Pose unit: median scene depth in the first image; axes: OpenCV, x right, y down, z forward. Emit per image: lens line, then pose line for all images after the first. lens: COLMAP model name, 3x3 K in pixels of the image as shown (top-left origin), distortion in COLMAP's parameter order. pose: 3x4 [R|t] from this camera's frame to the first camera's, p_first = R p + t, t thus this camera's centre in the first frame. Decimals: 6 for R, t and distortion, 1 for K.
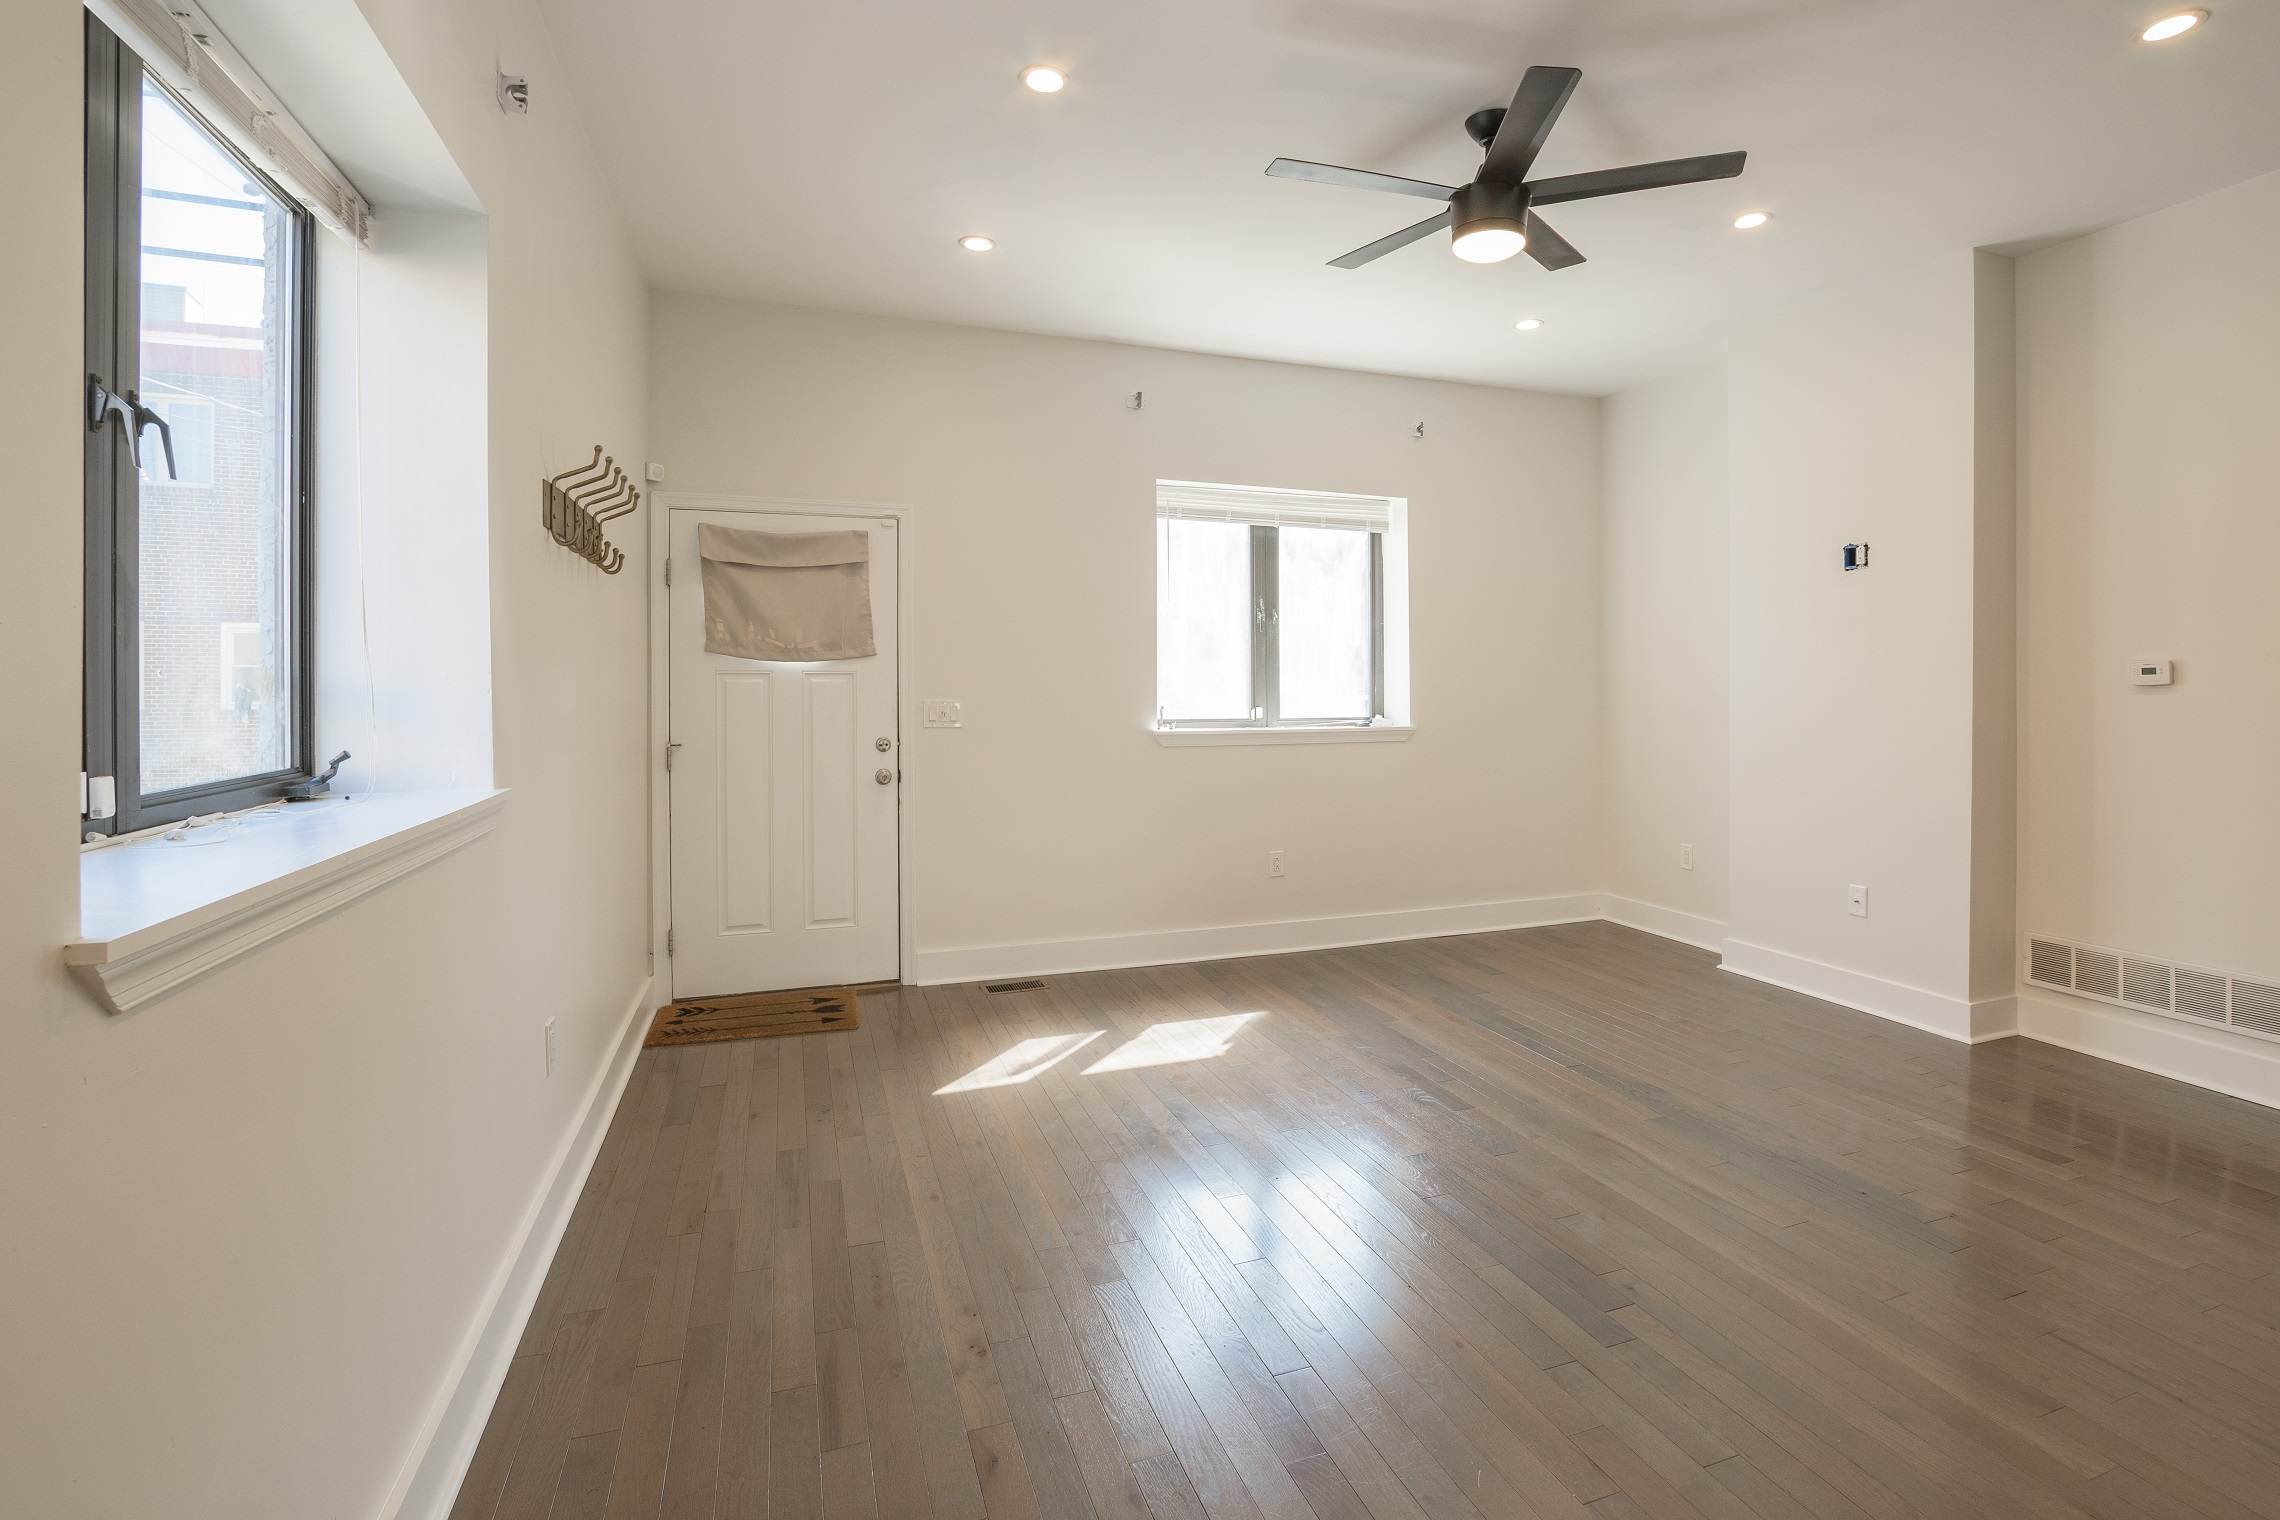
lens RADIAL K [[1042.4, 0, 1139.5], [0, 1042.4, 692.8], [0, 0, 1]] dist [-0.014444, 0.004154]
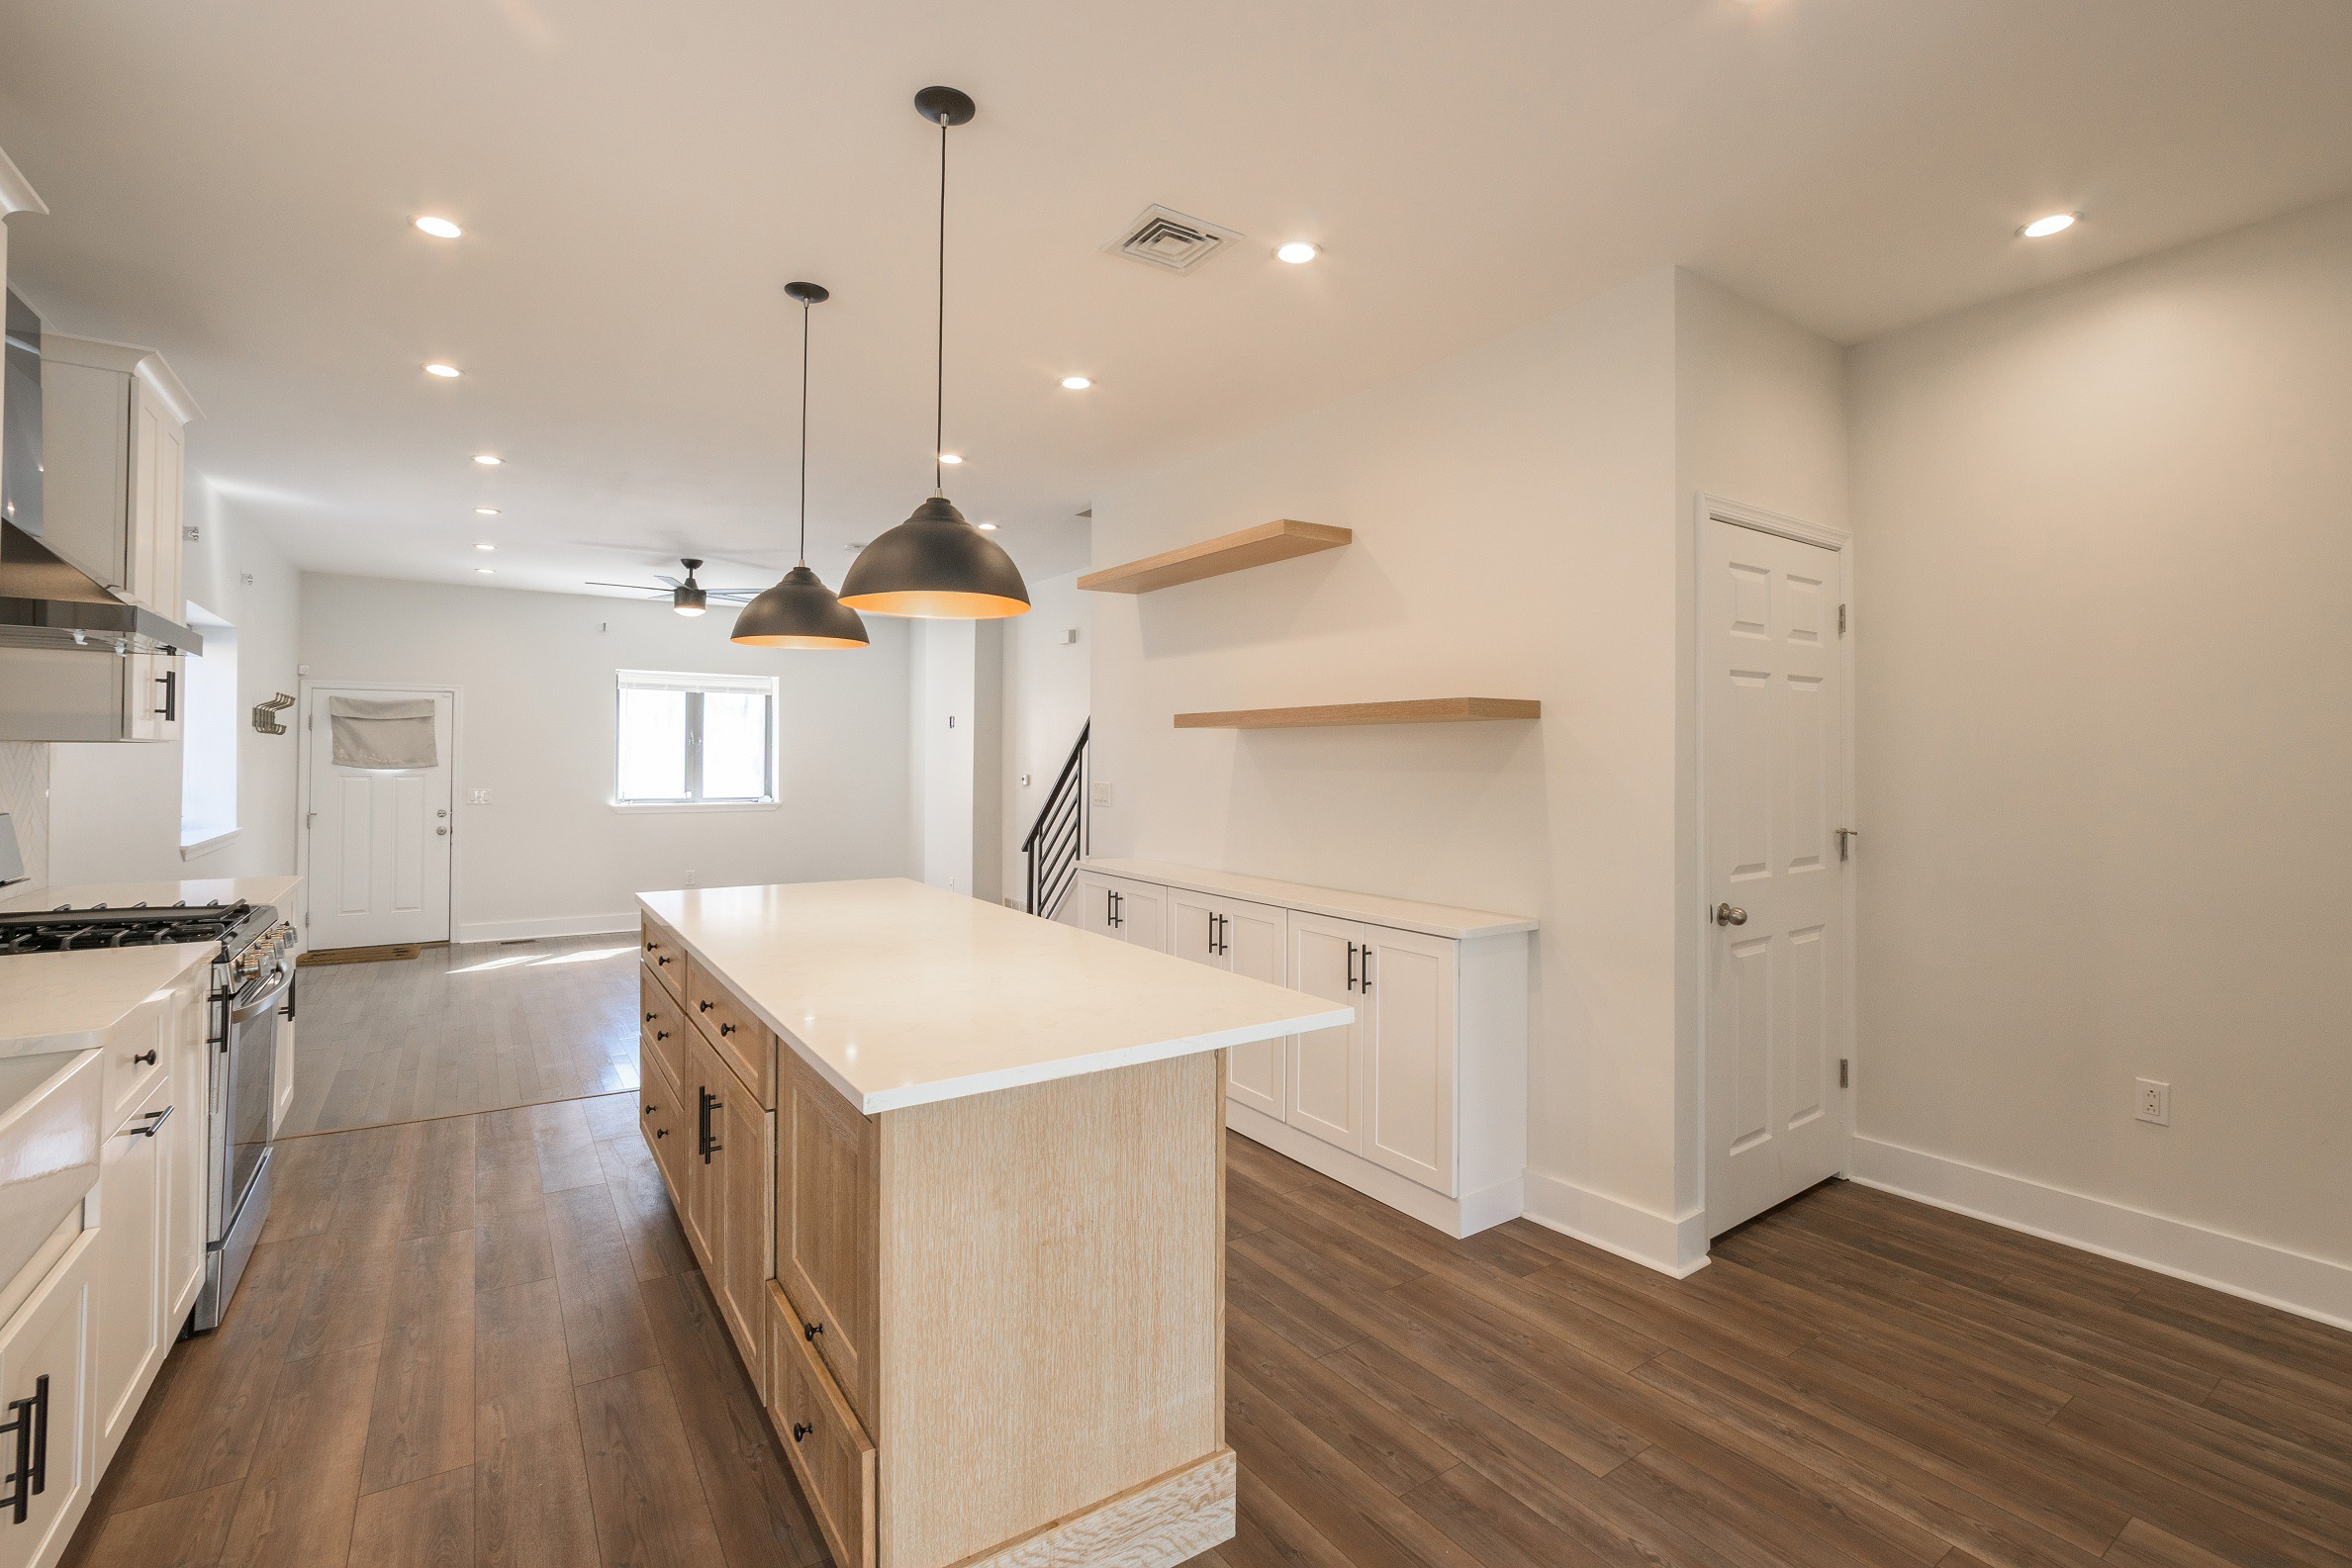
lens RADIAL K [[1075.2, 0, 1170.2], [0, 1075.2, 742.3], [0, 0, 1]] dist [-0.014444, 0.004154]
pose [[0.968824, 0.007983, 0.247622, 0.548799], [-0.001717, 0.999673, -0.025508, -0.031296], [-0.247744, 0.024287, 0.968521, -1.195500]]
